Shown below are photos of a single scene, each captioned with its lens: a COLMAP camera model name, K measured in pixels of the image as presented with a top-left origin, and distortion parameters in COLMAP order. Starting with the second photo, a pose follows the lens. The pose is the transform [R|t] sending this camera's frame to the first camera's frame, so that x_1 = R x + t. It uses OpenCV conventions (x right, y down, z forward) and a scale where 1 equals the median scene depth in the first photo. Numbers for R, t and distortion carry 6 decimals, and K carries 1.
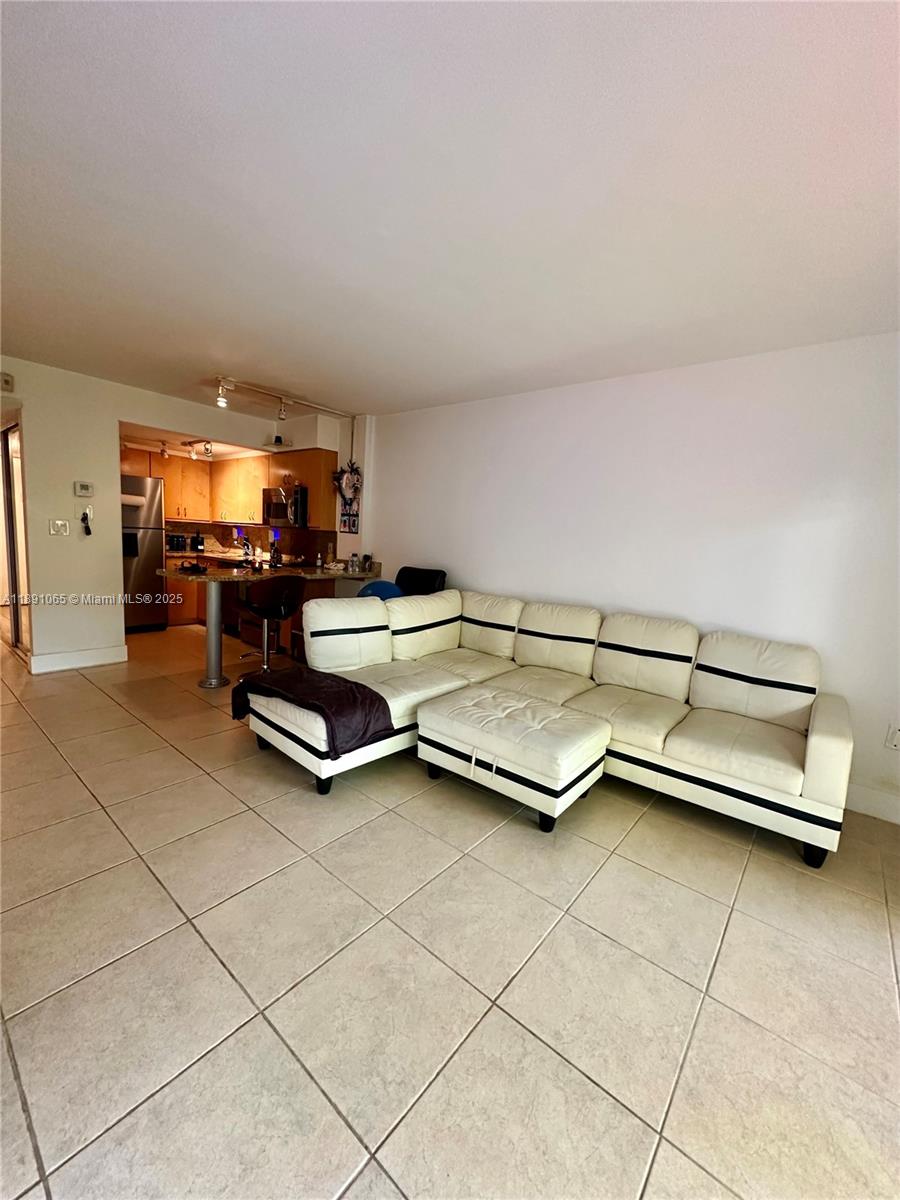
lens RADIAL K [[475.9, 0, 450.0], [0, 475.9, 599.3], [0, 0, 1]] dist [-0.000745, 0.000101]
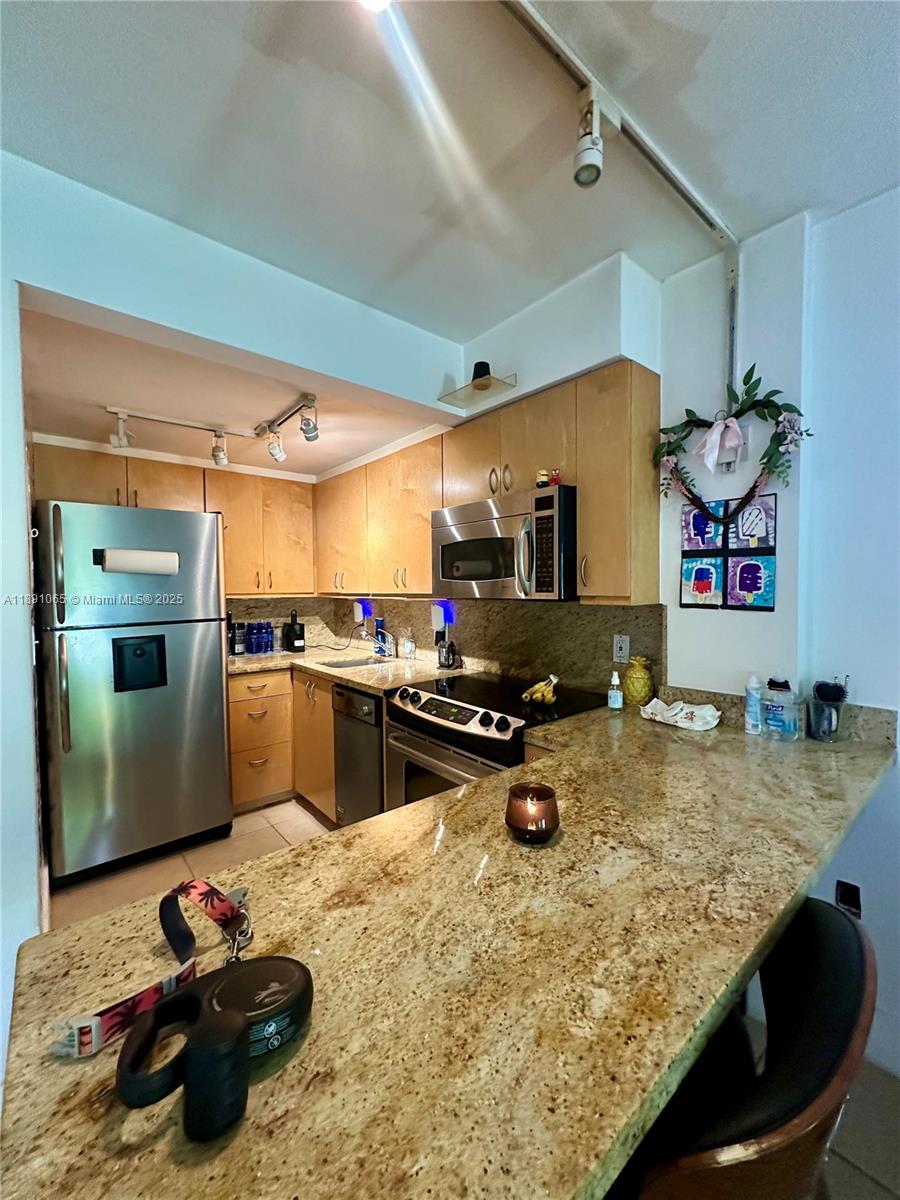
lens RADIAL K [[475.9, 0, 448.2], [0, 475.9, 601.2], [0, 0, 1]] dist [-0.000745, 0.000101]
pose [[0.981166, -0.063394, -0.182469, -0.334412], [0.044546, 0.993410, -0.105604, -0.118676], [0.187962, 0.095487, 0.977524, 0.651691]]
